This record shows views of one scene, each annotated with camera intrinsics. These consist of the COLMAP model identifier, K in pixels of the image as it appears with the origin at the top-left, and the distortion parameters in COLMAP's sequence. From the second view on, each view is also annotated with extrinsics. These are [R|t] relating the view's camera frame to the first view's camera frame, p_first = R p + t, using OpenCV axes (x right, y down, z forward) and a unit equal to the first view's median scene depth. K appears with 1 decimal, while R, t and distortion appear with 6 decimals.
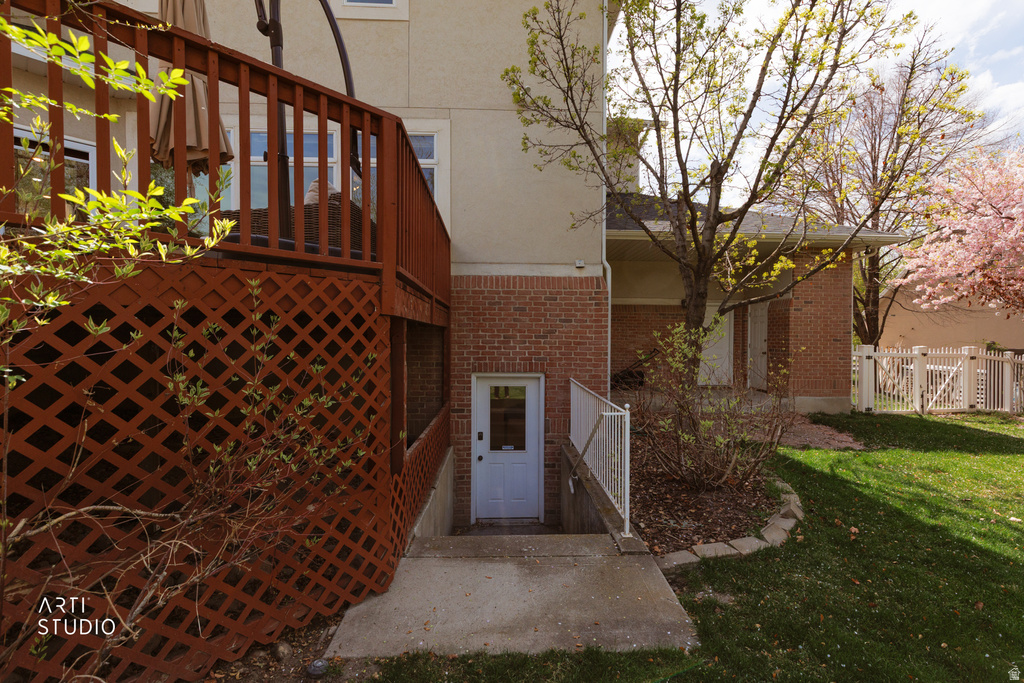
lens RADIAL K [[454.5, 0, 511.6], [0, 454.5, 340.5], [0, 0, 1]] dist [-0.001473, -0.000806]
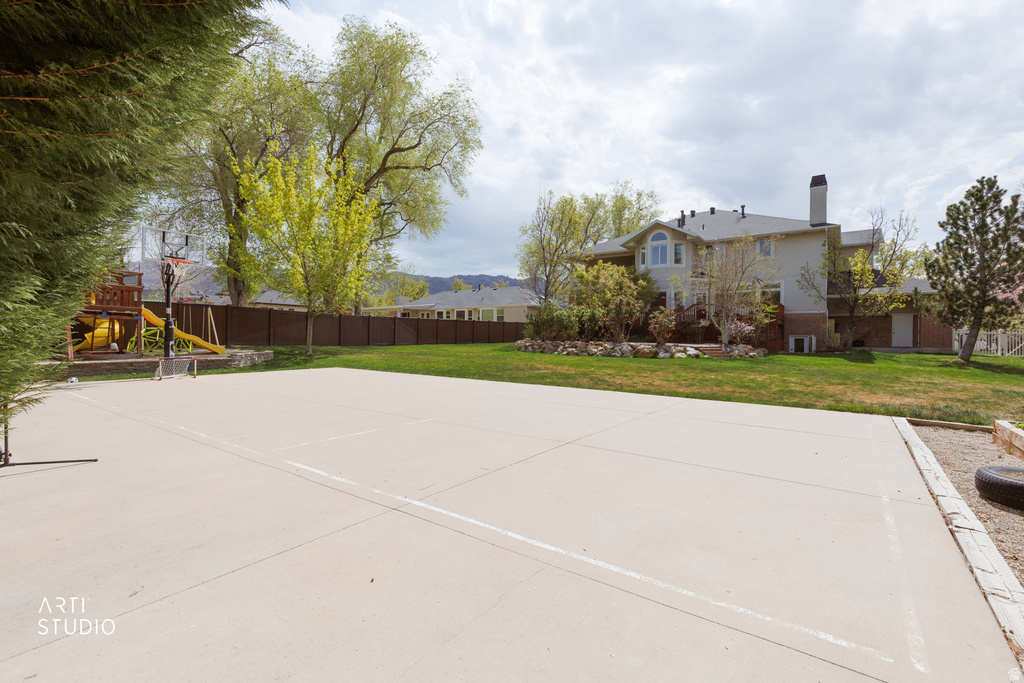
lens RADIAL K [[454.5, 0, 512.4], [0, 454.5, 335.5], [0, 0, 1]] dist [-0.001473, -0.000806]
pose [[0.778656, 0.008989, -0.627387, 0.602706], [-0.009792, 0.999950, 0.002174, 0.094048], [0.627375, 0.004451, 0.778704, -4.261376]]
